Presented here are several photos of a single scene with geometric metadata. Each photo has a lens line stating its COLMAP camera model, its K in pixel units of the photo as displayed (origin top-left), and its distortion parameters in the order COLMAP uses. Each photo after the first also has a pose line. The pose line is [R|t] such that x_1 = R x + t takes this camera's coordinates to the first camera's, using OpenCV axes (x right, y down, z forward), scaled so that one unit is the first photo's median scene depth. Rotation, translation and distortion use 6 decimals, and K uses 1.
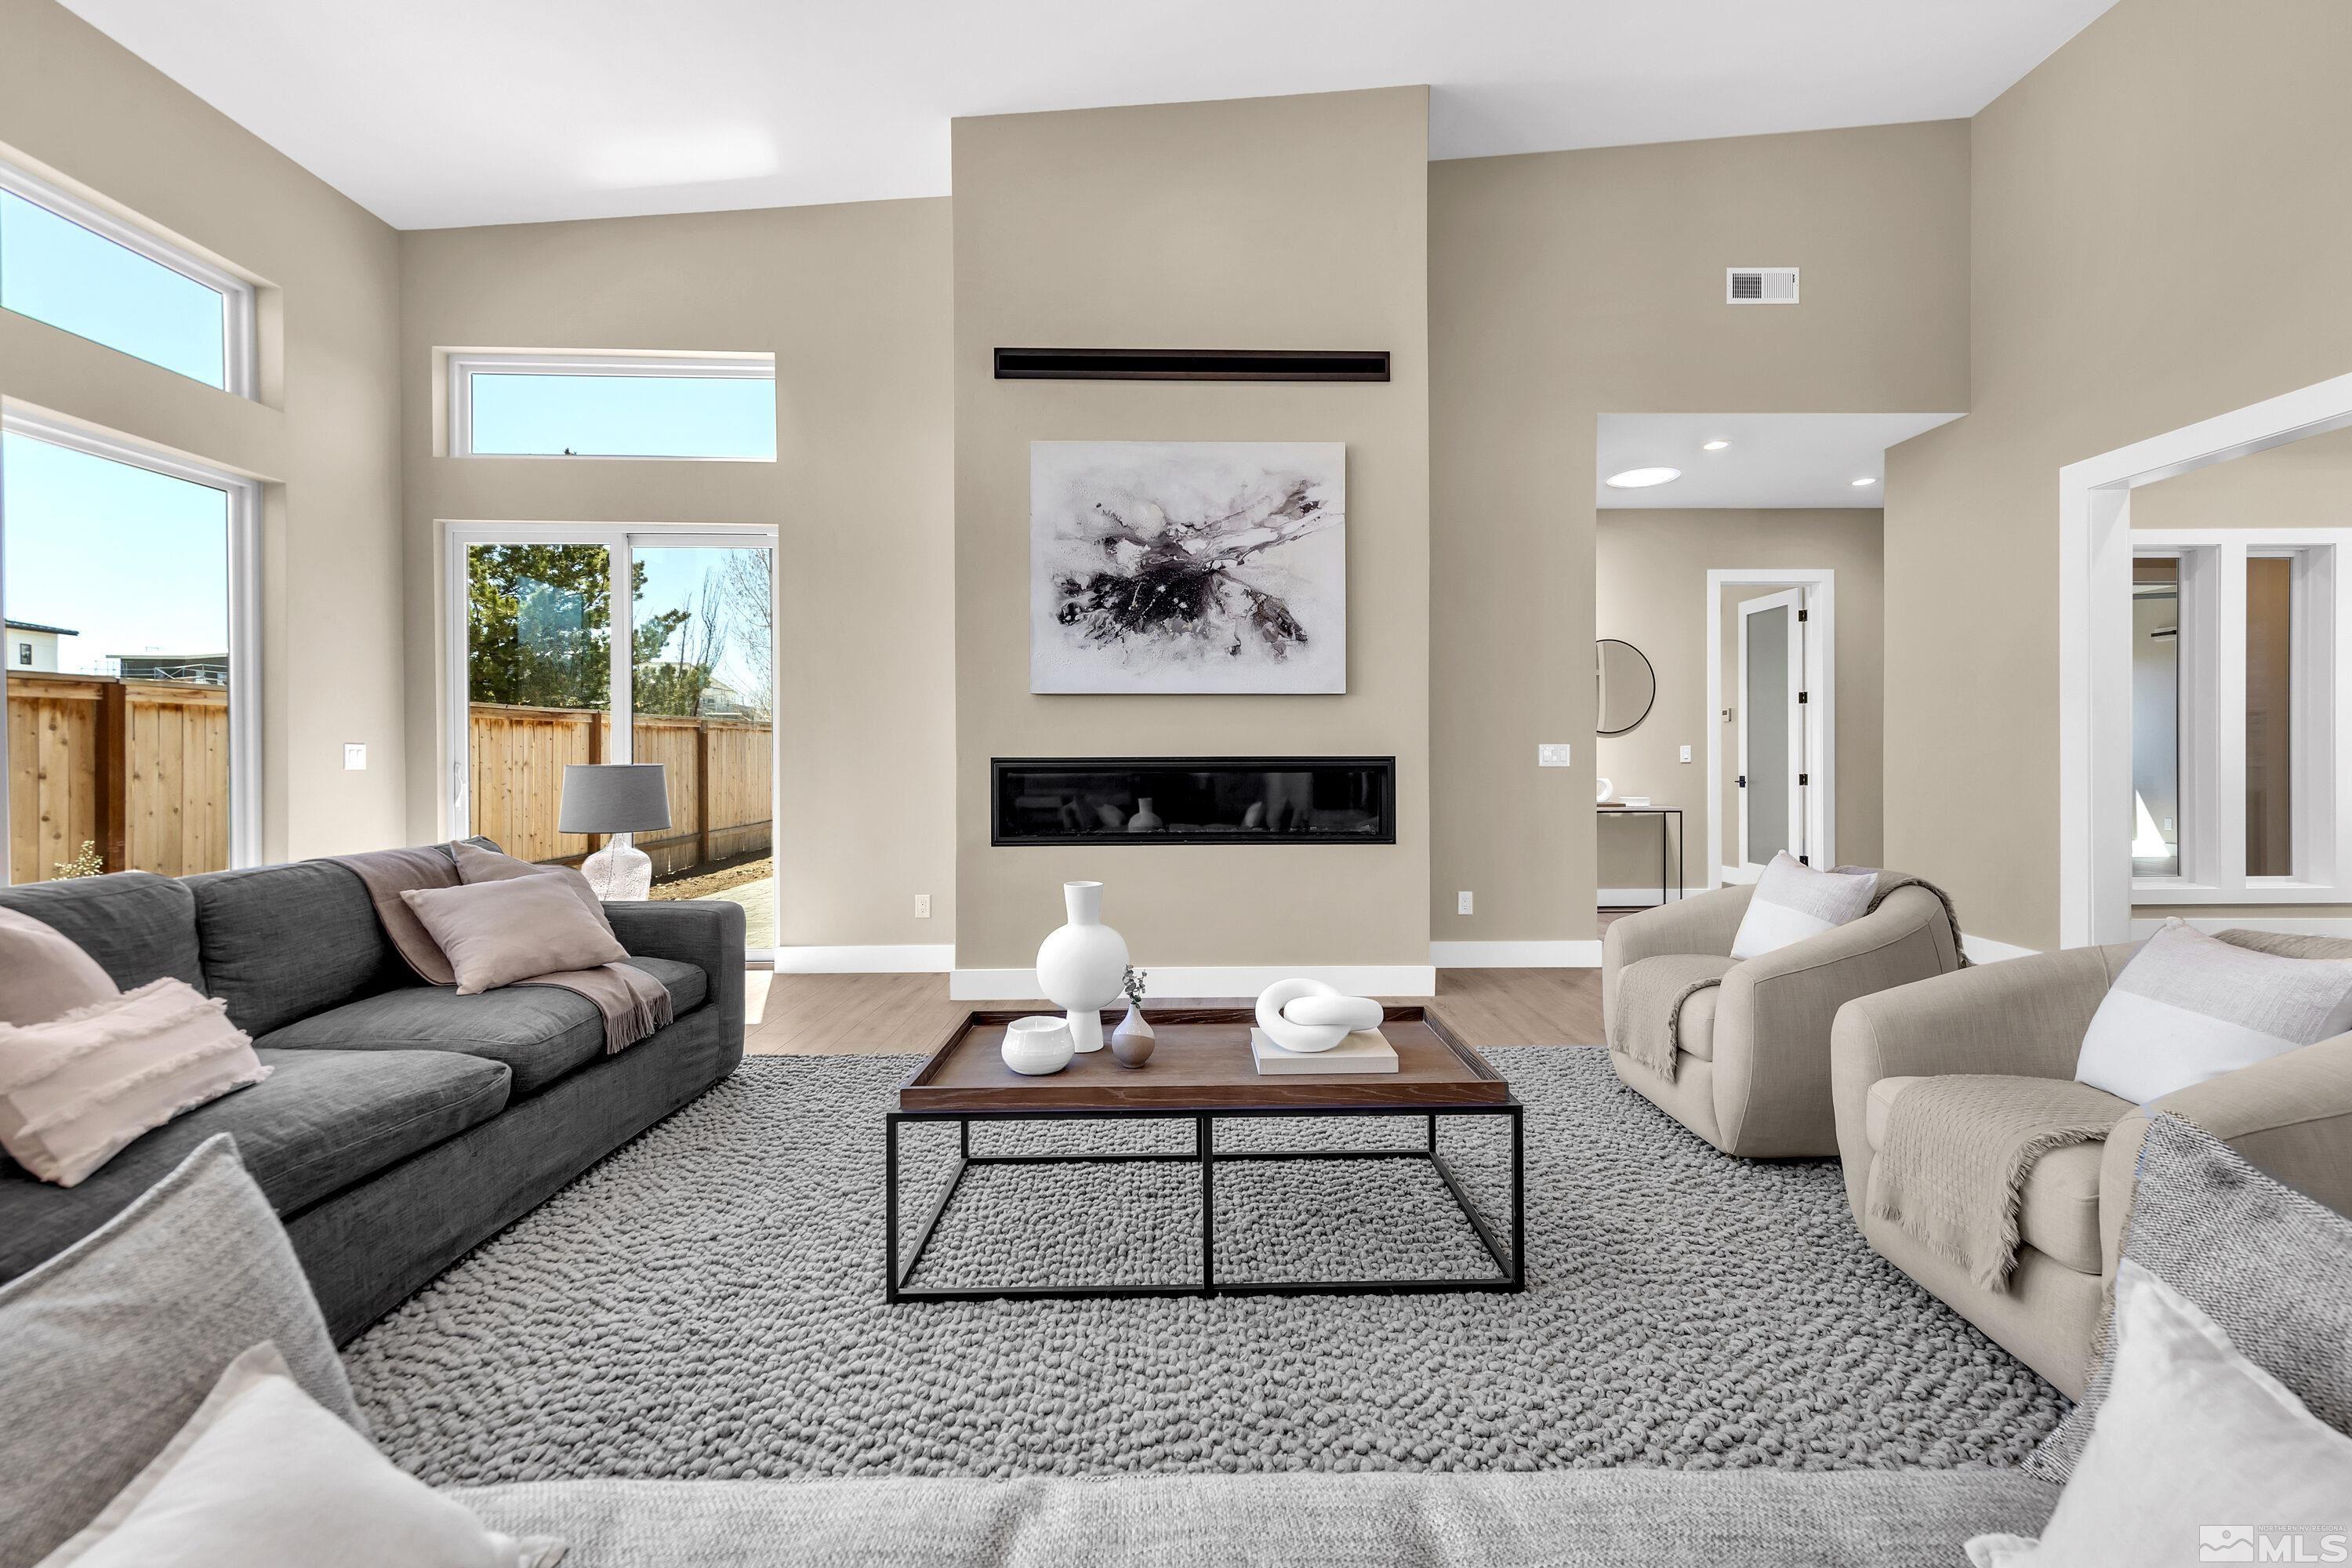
lens RADIAL K [[951.5, 0, 1195.1], [0, 951.5, 771.1], [0, 0, 1]] dist [0.004305, -0.000059]
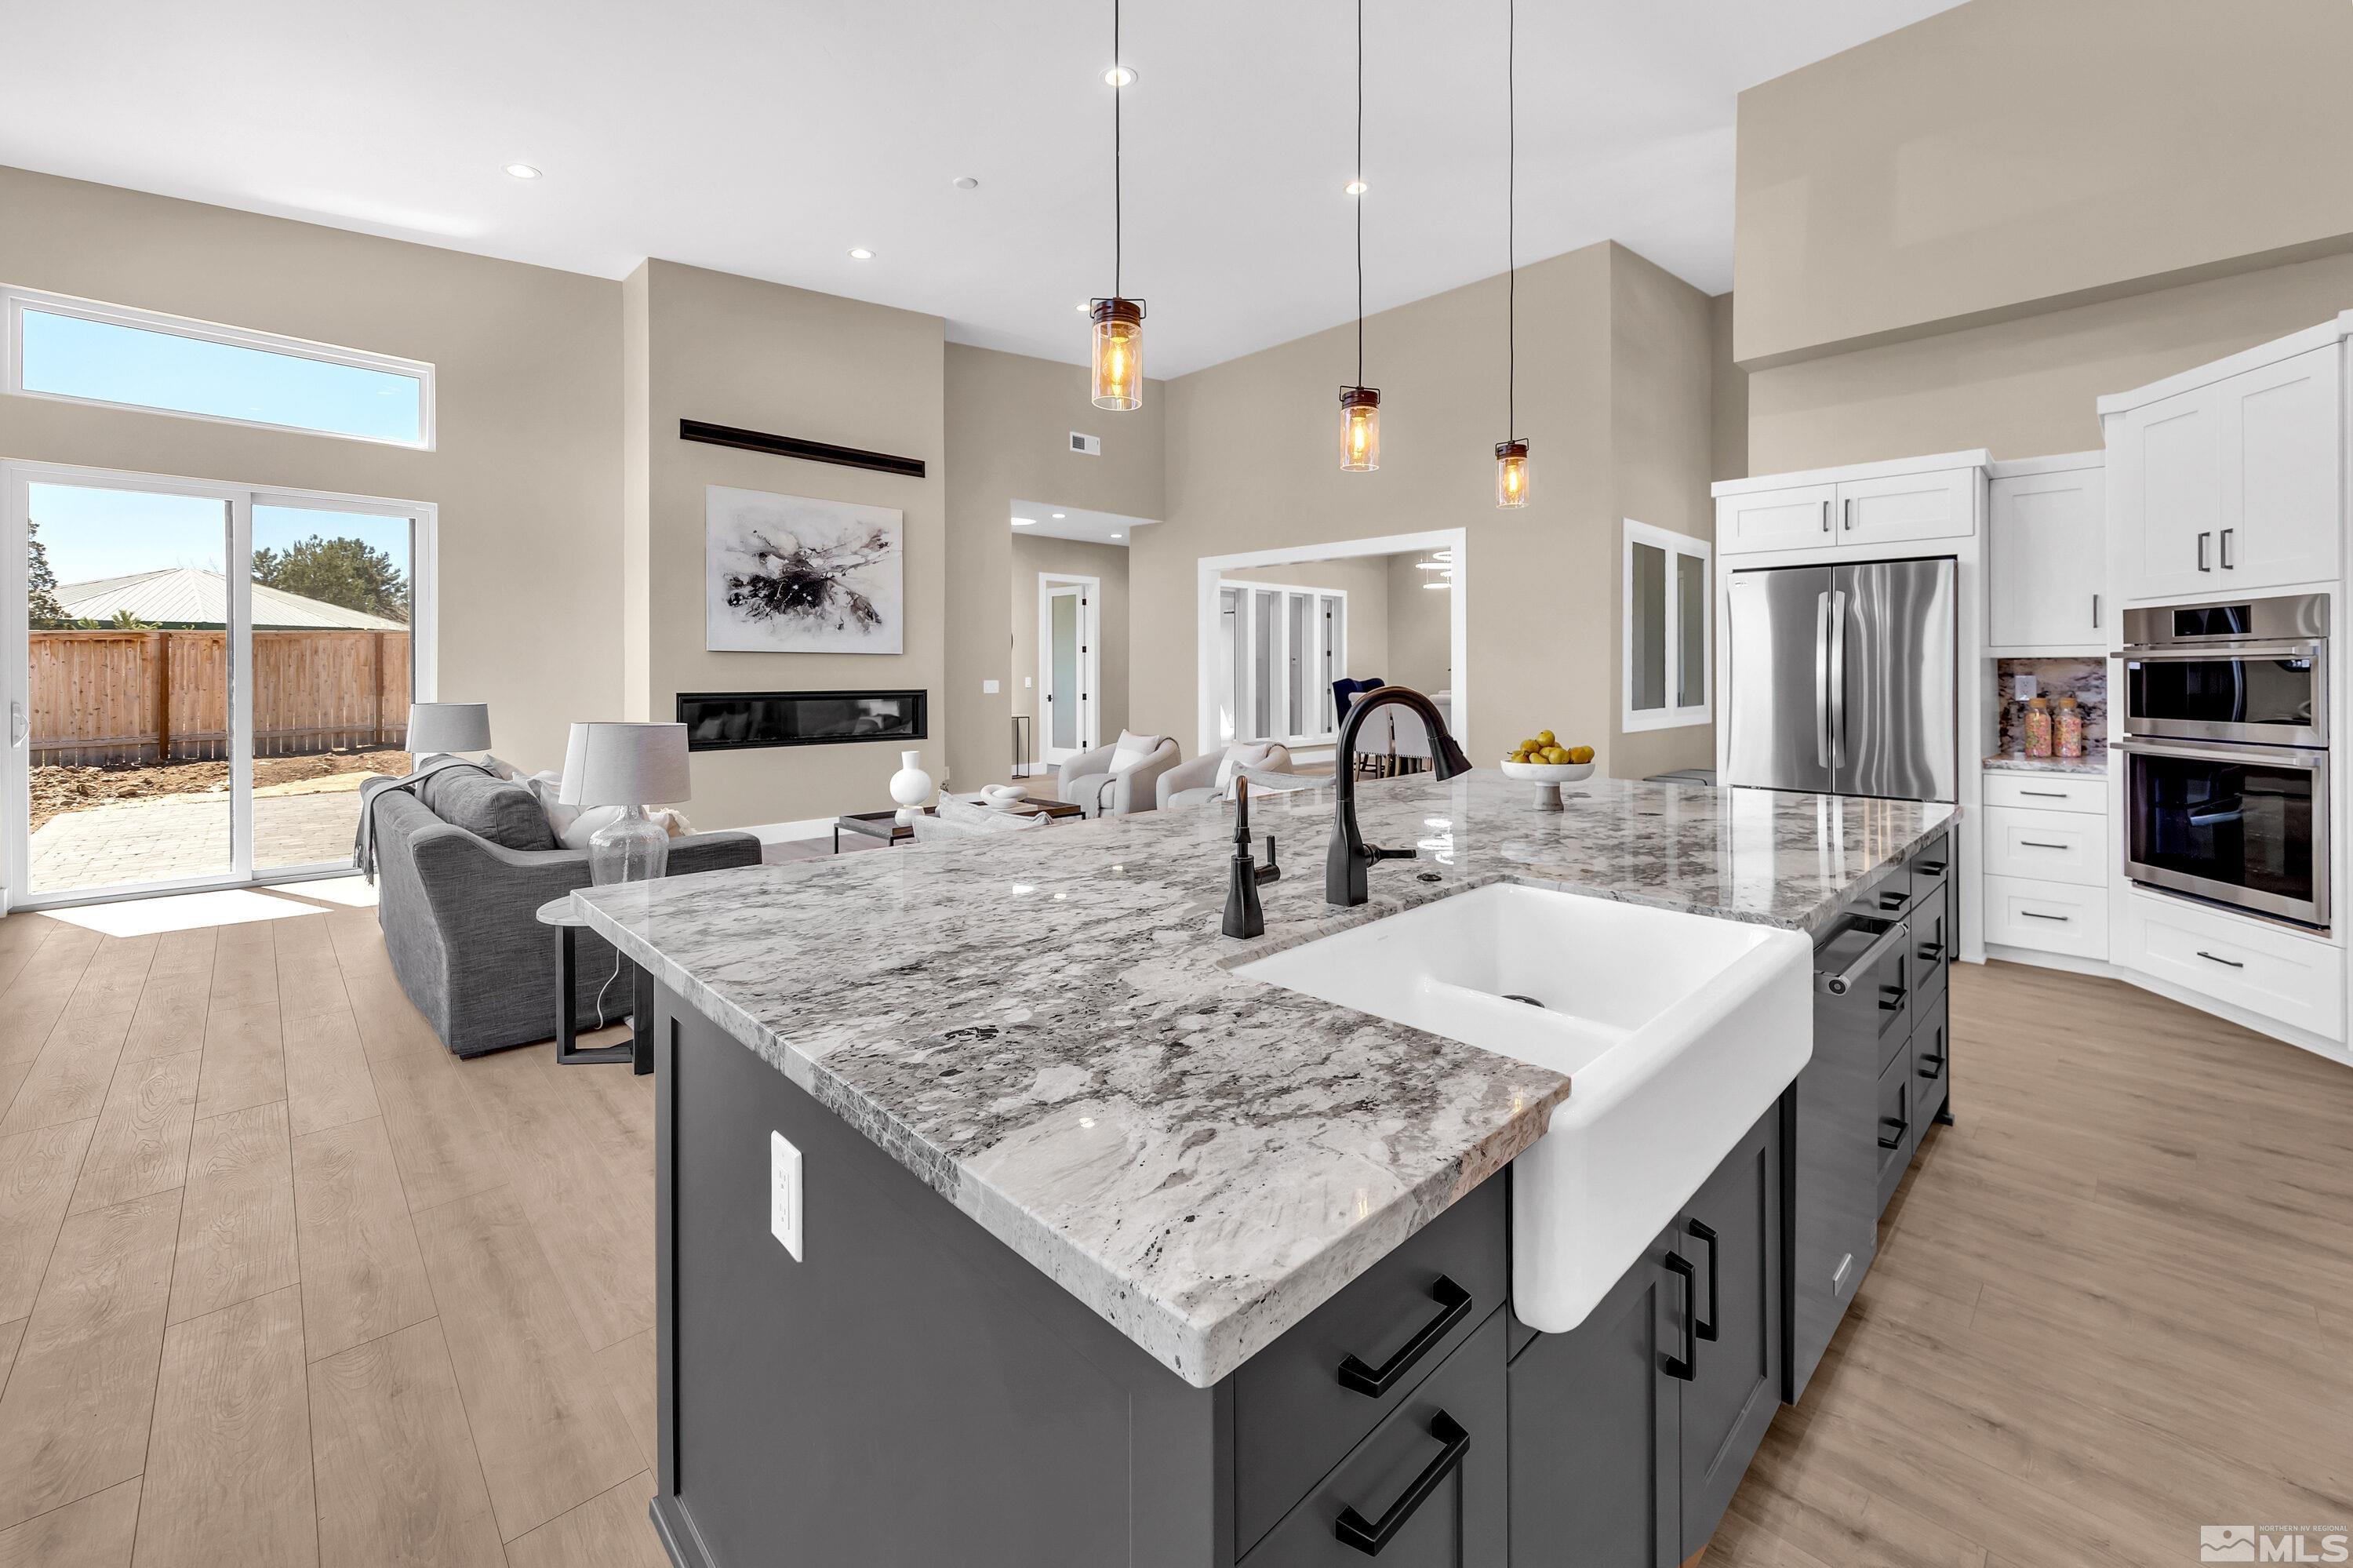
lens RADIAL K [[962.2, 0, 1203.2], [0, 962.2, 679.0], [0, 0, 1]] dist [0.018297, -0.000208]
pose [[0.722451, -0.002391, 0.691418, -0.666167], [0.006198, 0.999976, -0.003018, -0.027011], [-0.691394, 0.006466, 0.722449, -0.655485]]
